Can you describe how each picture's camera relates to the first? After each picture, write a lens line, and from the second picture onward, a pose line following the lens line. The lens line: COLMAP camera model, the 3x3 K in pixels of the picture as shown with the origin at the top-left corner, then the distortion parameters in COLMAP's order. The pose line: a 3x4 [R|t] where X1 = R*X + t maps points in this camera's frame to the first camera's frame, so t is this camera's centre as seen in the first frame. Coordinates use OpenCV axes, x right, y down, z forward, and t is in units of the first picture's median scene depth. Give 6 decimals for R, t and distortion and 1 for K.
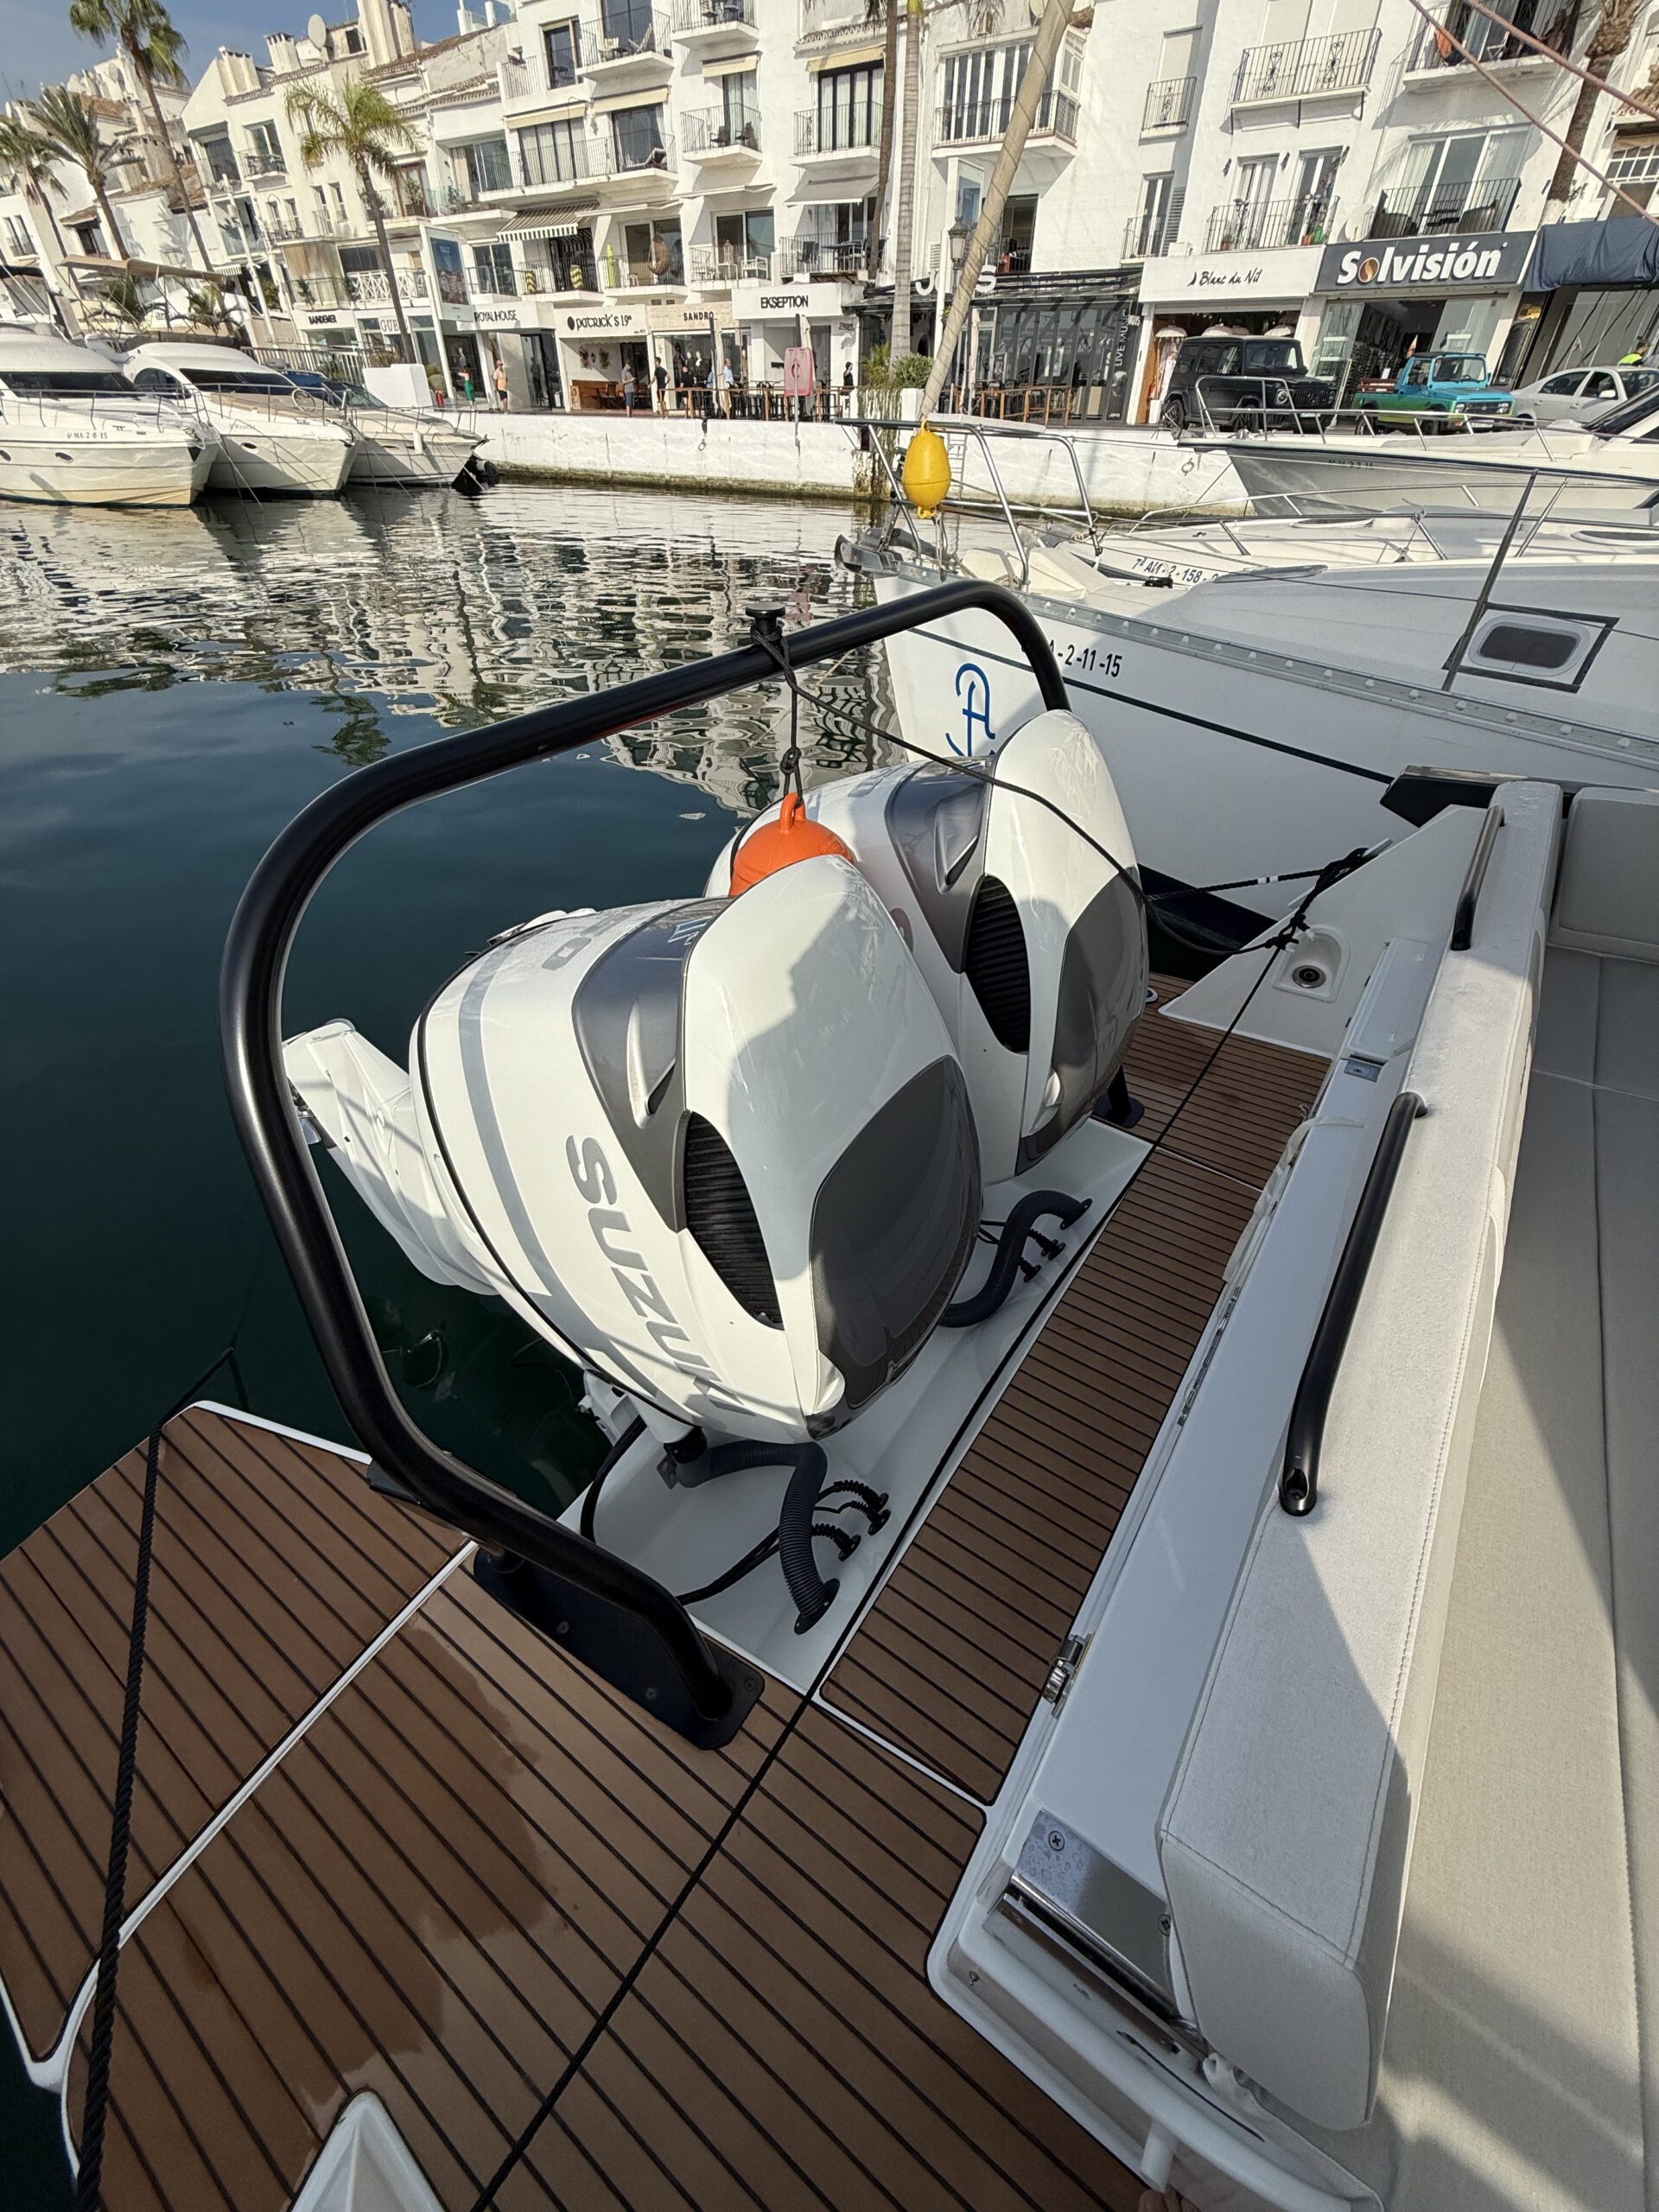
lens RADIAL K [[885.6, 0, 829.6], [0, 885.6, 1093.9], [0, 0, 1]] dist [0.002402, -0.000027]
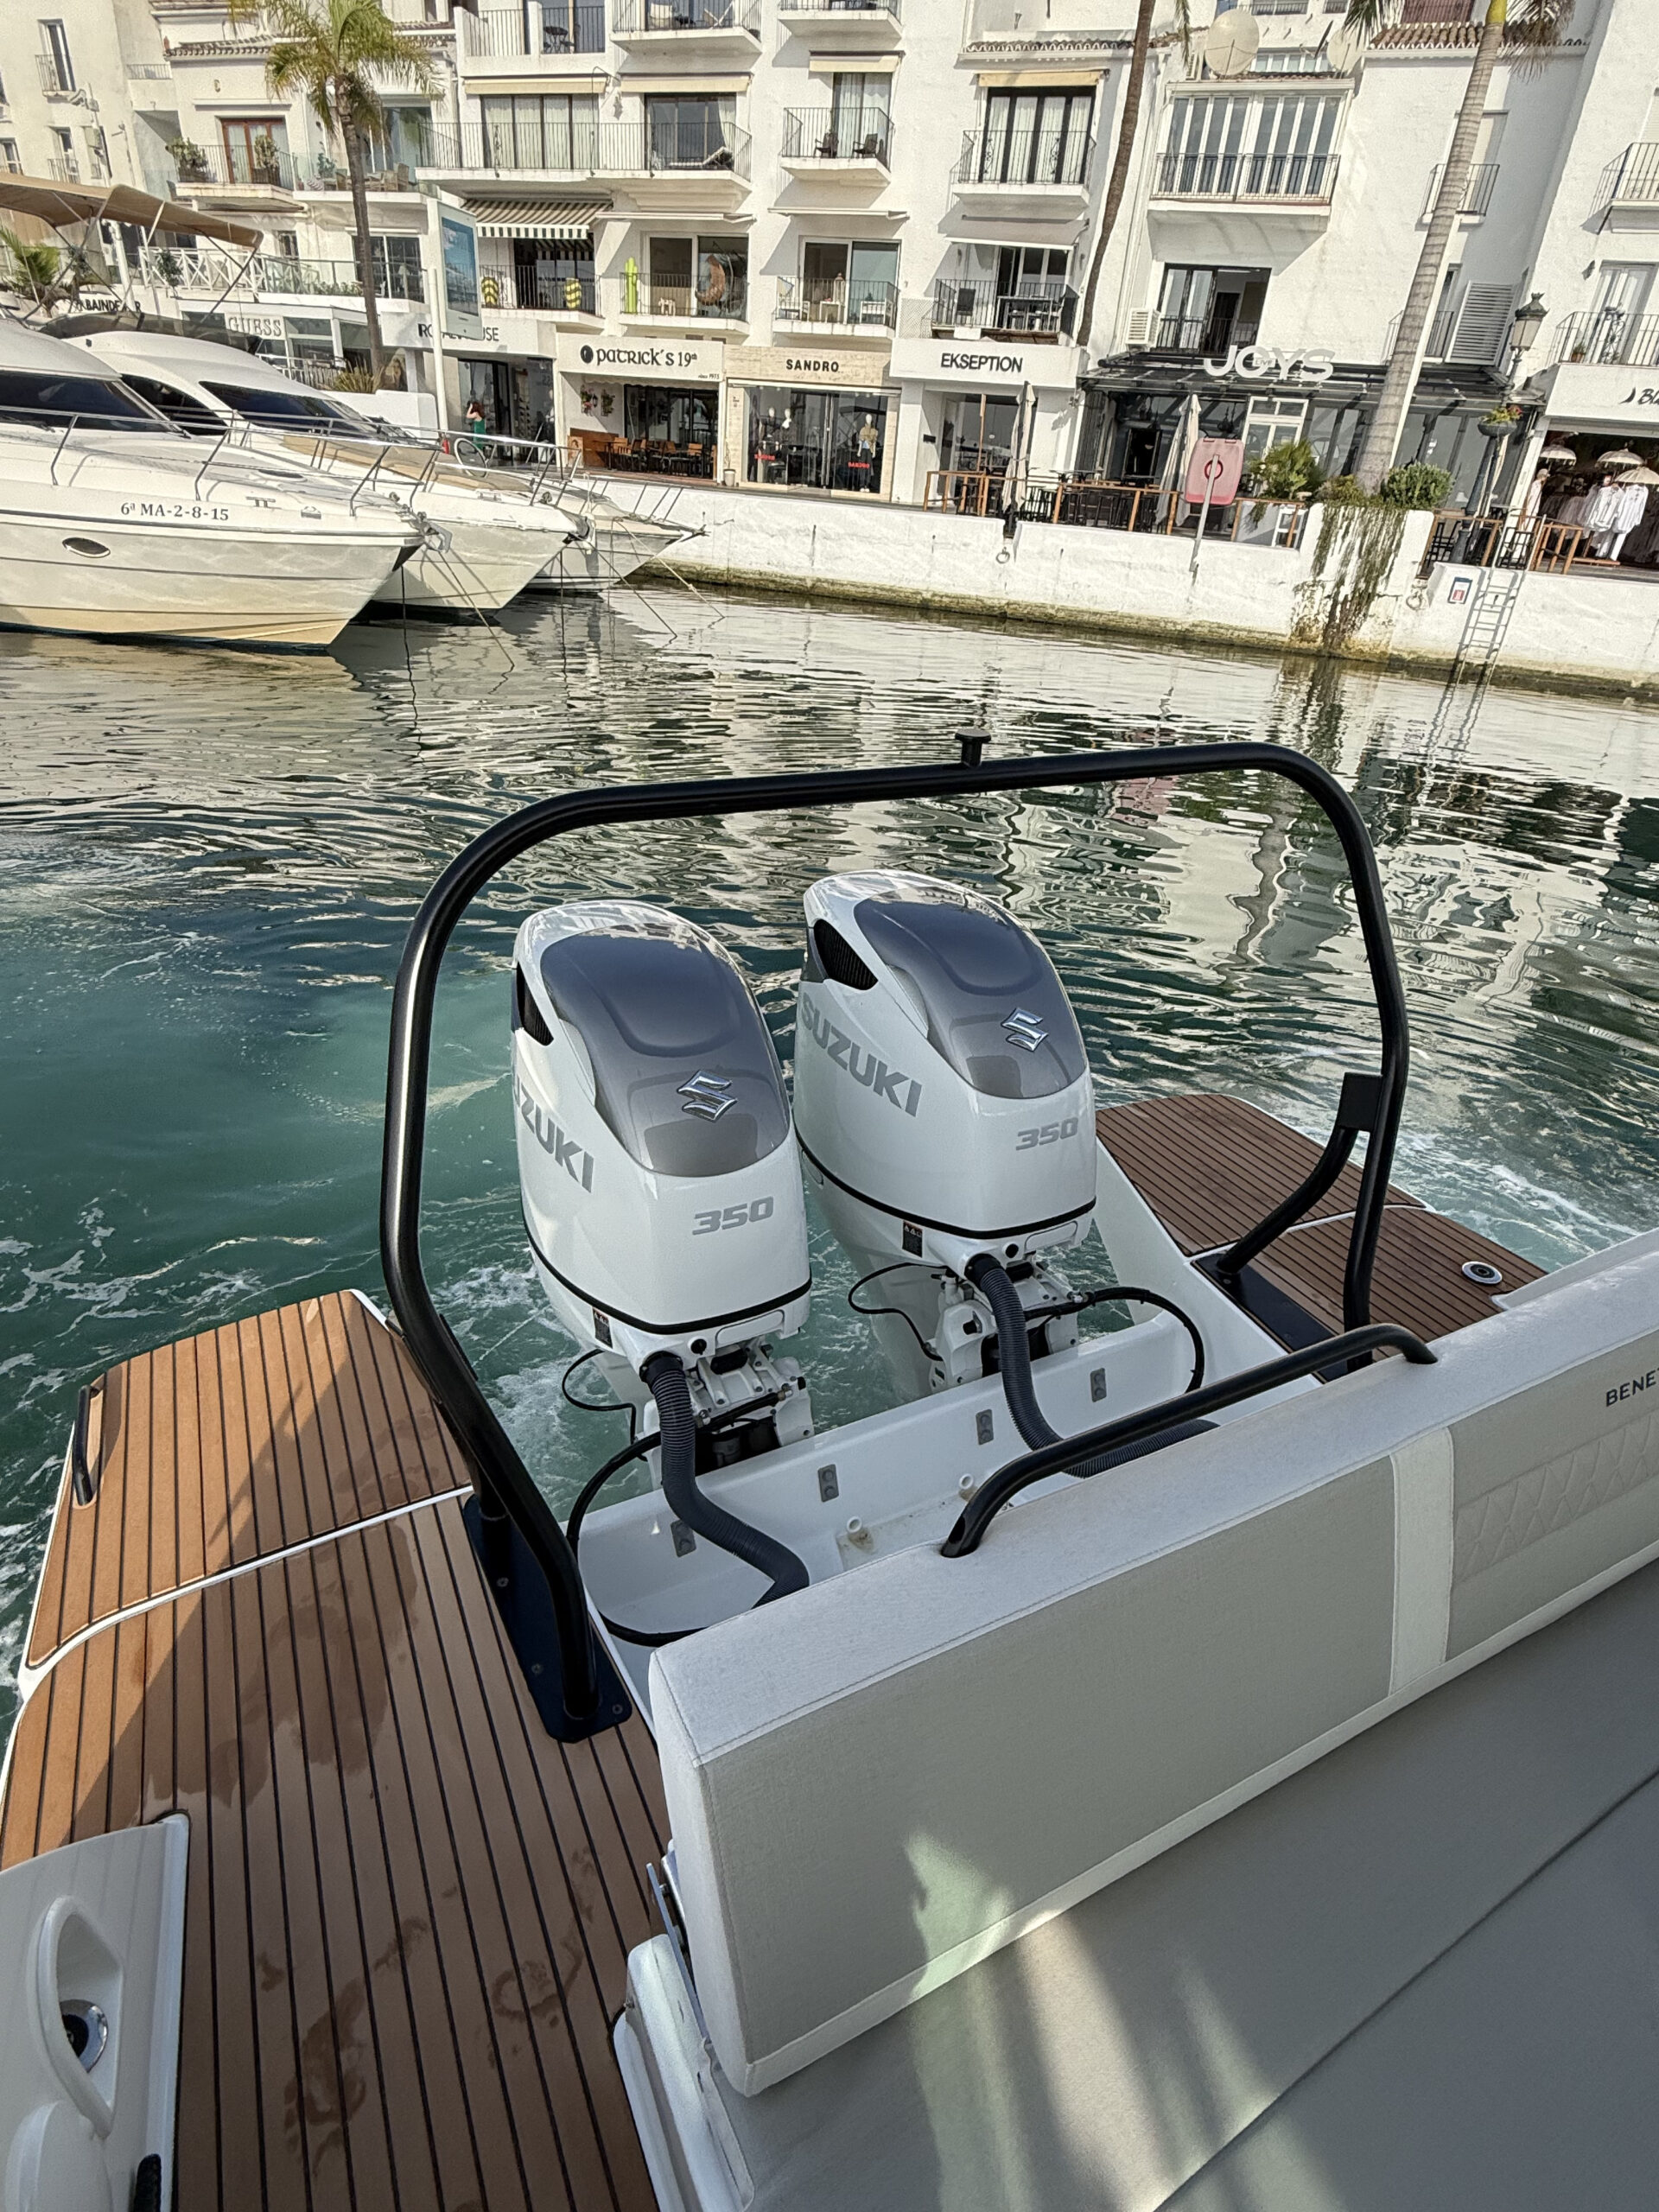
lens RADIAL K [[1161.9, 0, 837.2], [0, 1161.9, 1096.8], [0, 0, 1]] dist [0.000709, -0.001816]
pose [[0.970771, -0.051462, 0.234425, -0.420466], [0.088231, 0.984868, -0.149165, -0.209551], [-0.223201, 0.165489, 0.960622, 0.257895]]
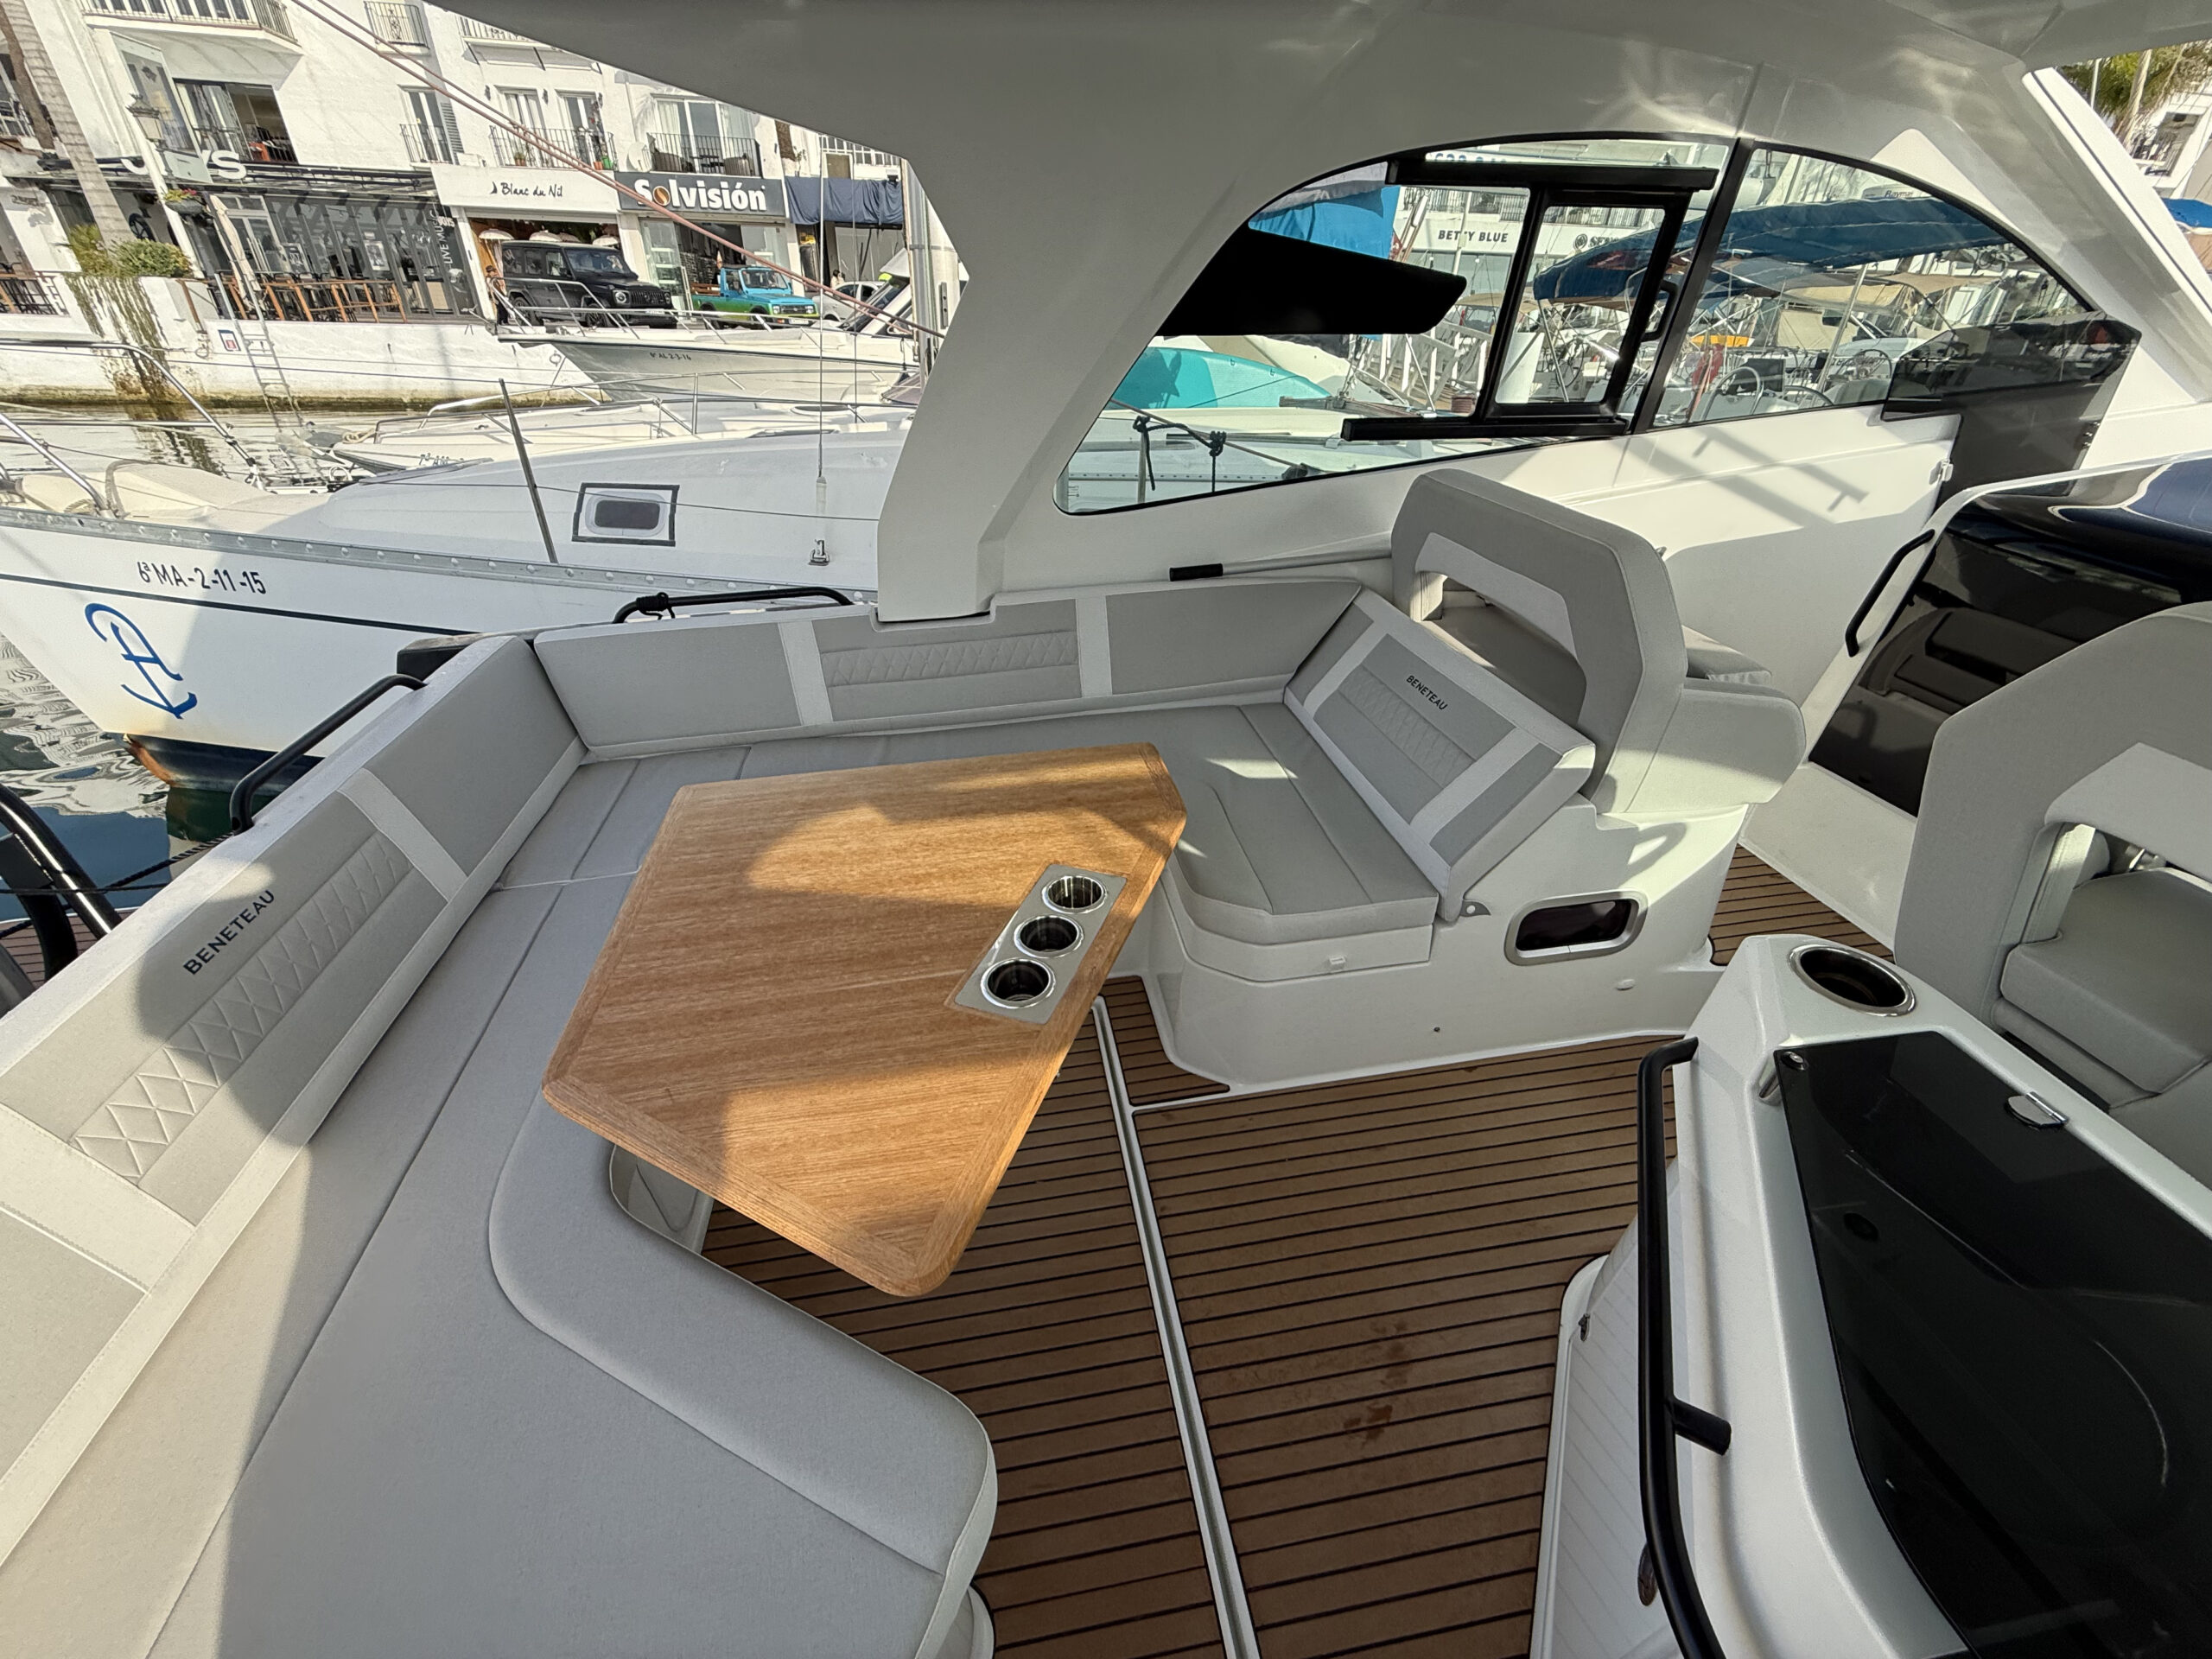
lens RADIAL K [[885.6, 0, 1096.8], [0, 885.6, 819.3], [0, 0, 1]] dist [0.002402, -0.000027]
pose [[0.719947, -0.337368, 0.606514, 0.038933], [0.414147, 0.910093, 0.014628, 0.008979], [-0.556919, 0.240655, 0.794938, -0.015640]]
